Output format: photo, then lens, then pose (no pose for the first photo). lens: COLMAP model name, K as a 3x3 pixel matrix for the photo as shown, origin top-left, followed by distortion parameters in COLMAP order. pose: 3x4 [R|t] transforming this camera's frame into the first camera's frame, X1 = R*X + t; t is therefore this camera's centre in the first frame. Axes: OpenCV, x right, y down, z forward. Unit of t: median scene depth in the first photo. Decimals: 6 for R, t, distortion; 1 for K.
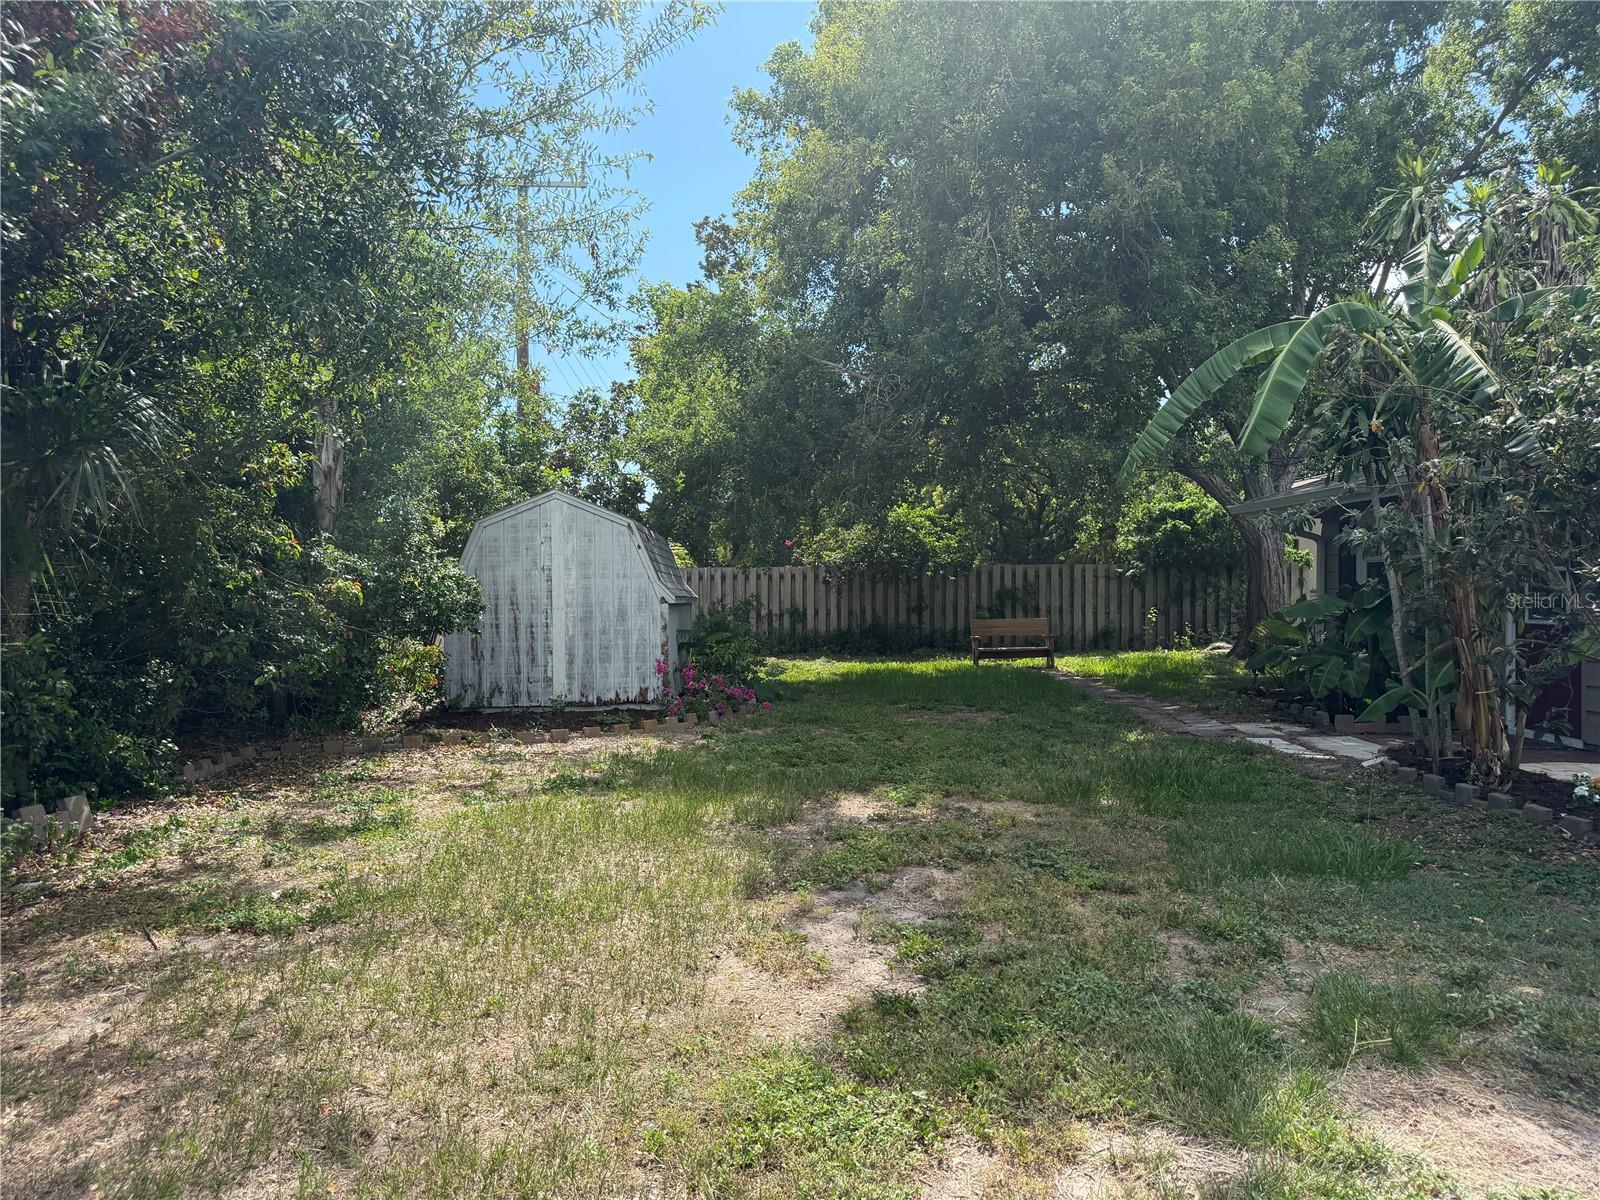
lens RADIAL K [[1132.9, 0, 800.1], [0, 1132.9, 599.4], [0, 0, 1]] dist [0.065169, -0.085974]
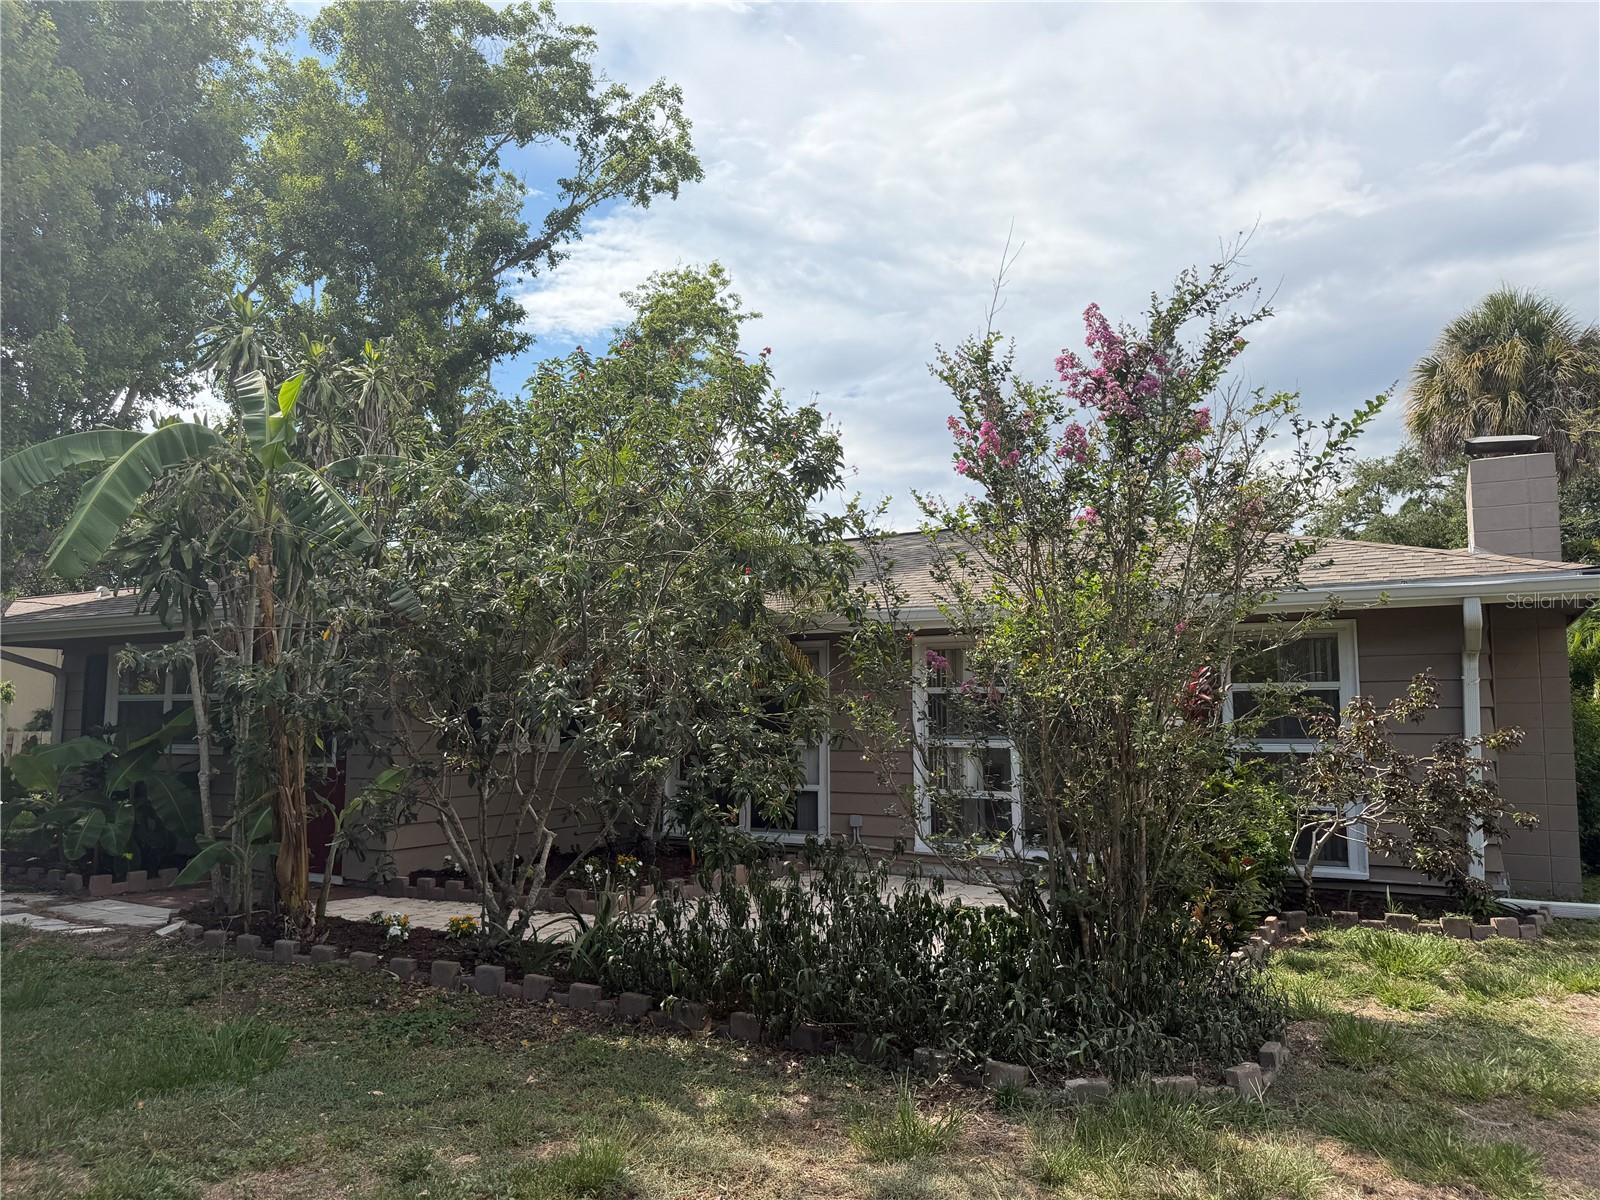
lens RADIAL K [[1132.9, 0, 803.5], [0, 1132.9, 594.6], [0, 0, 1]] dist [0.065169, -0.085974]
pose [[0.506752, 0.100203, 0.856249, -0.049466], [0.005992, 0.992789, -0.119727, -0.008803], [-0.862071, 0.065803, 0.502497, 0.110083]]
